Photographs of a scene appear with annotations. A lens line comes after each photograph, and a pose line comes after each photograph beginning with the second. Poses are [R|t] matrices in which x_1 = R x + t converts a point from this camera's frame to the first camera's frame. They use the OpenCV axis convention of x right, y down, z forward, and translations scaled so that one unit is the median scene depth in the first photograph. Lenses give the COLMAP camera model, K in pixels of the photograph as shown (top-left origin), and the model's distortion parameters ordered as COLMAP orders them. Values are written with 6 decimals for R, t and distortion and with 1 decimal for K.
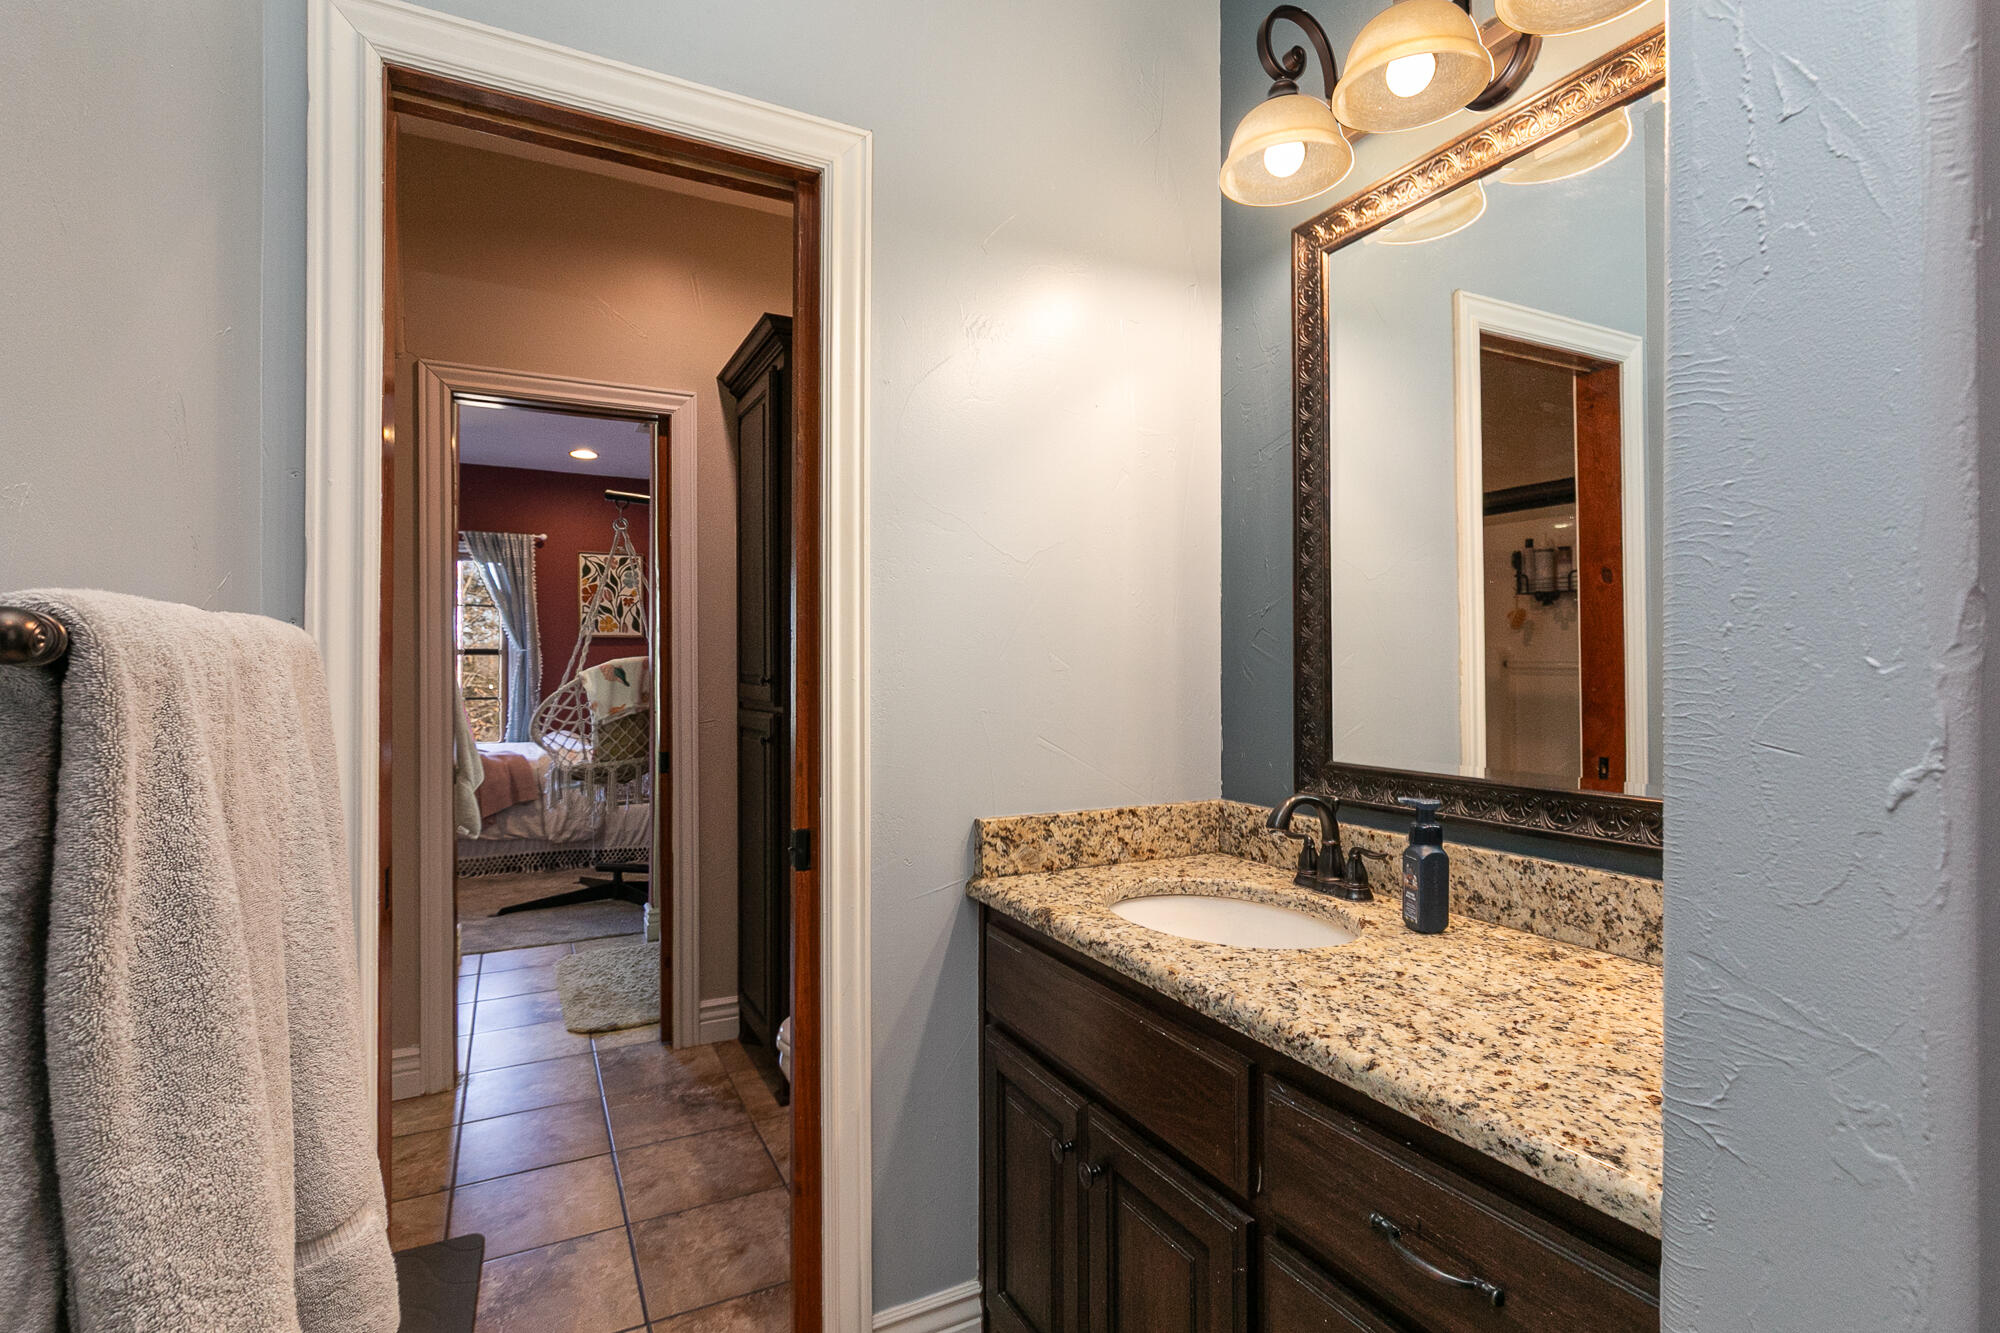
lens RADIAL K [[917.7, 0, 998.6], [0, 917.7, 677.2], [0, 0, 1]] dist [-0.000589, -0.000102]
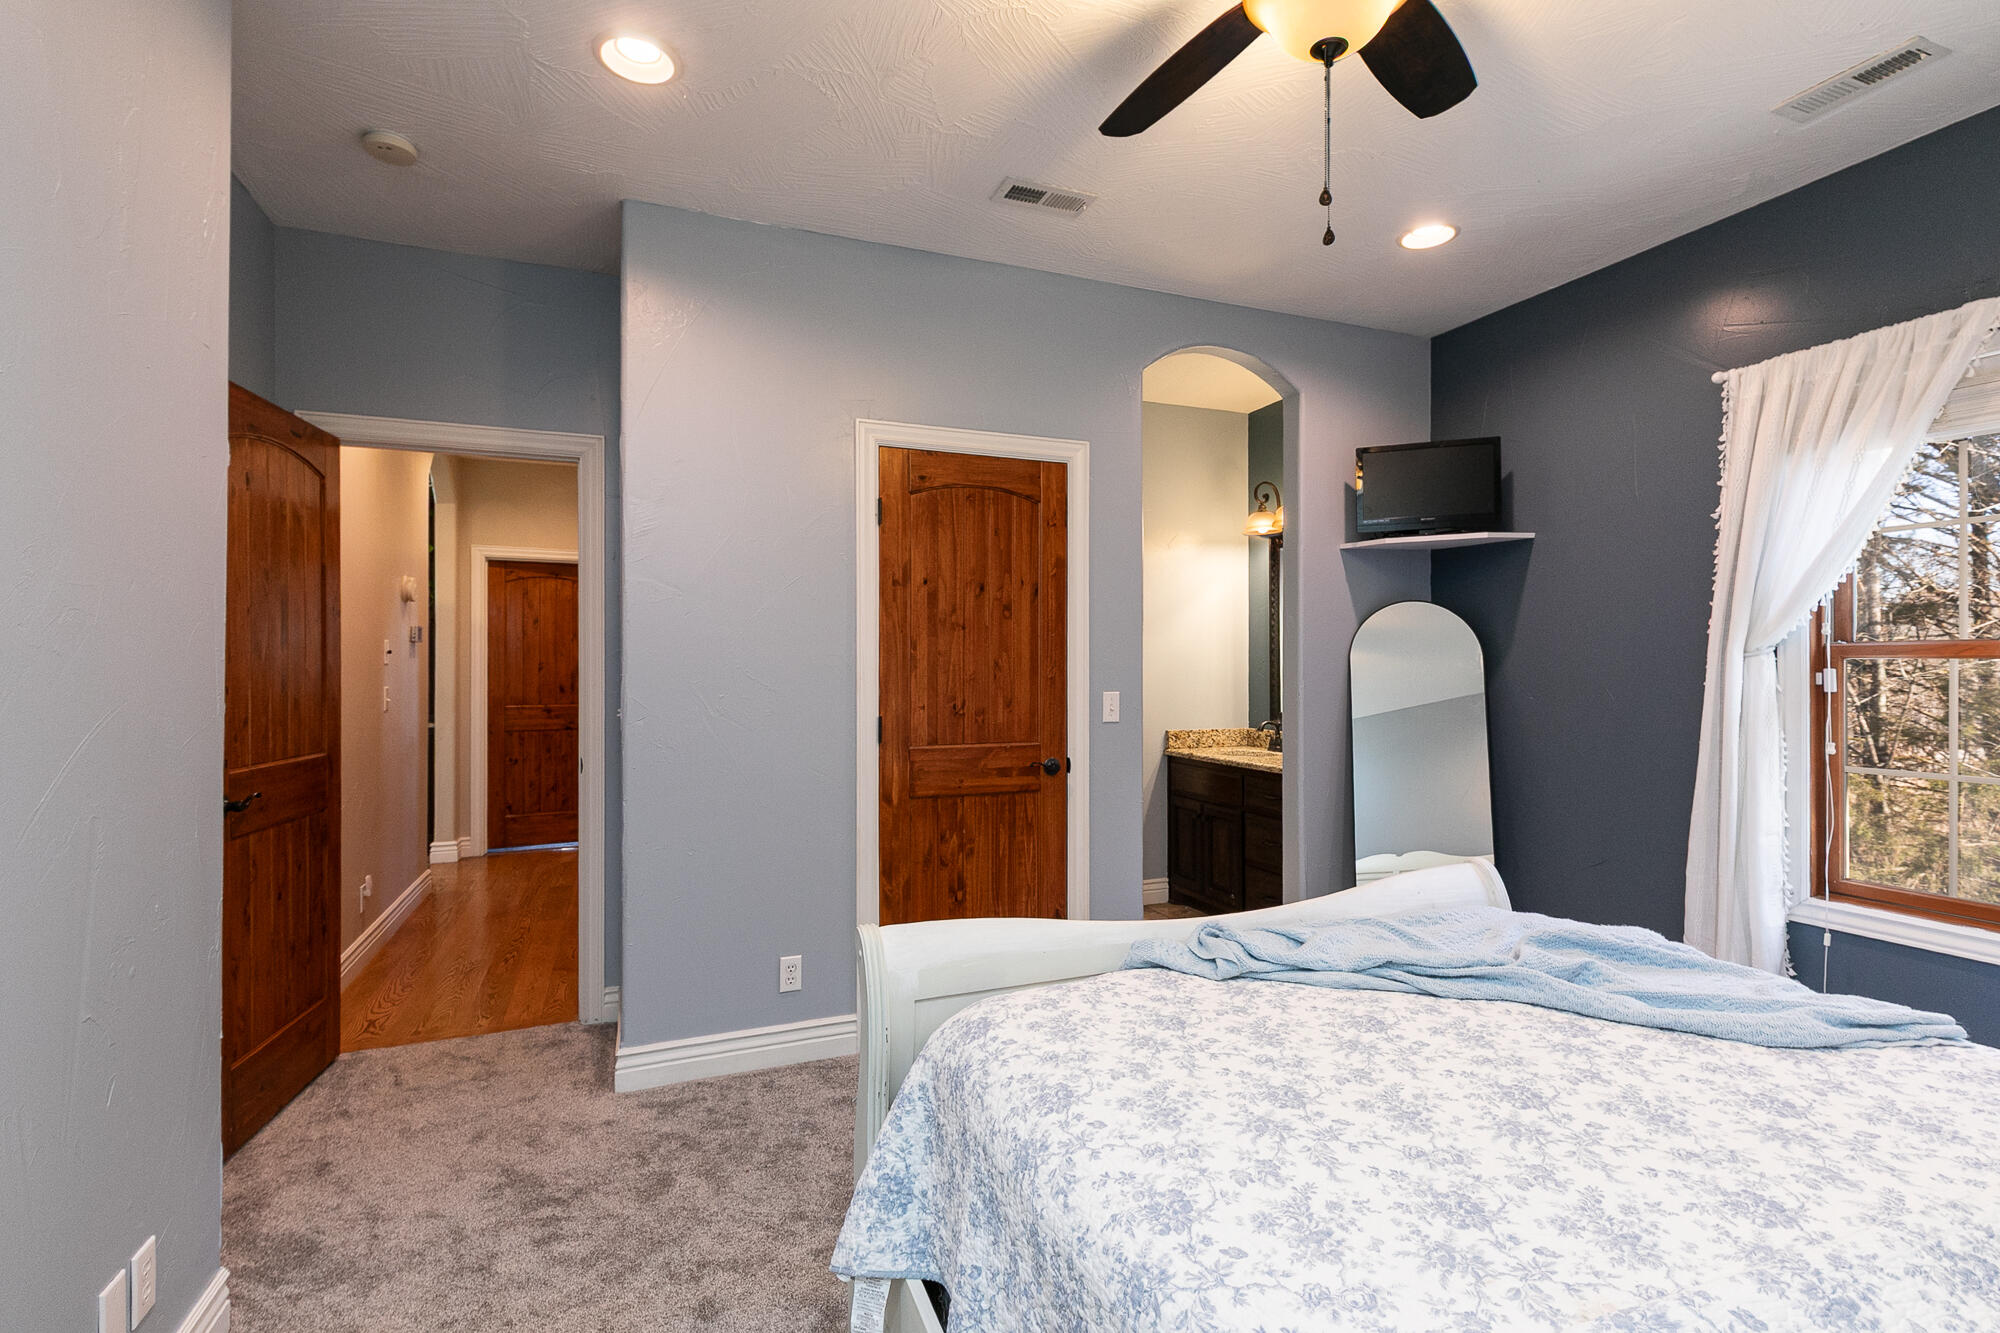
lens RADIAL K [[917.7, 0, 998.6], [0, 917.7, 677.2], [0, 0, 1]] dist [-0.000589, -0.000102]
pose [[0.994785, -0.003063, -0.101948, -0.281069], [0.002745, 0.999991, -0.003256, -0.022014], [0.101957, 0.002959, 0.994784, -2.249894]]
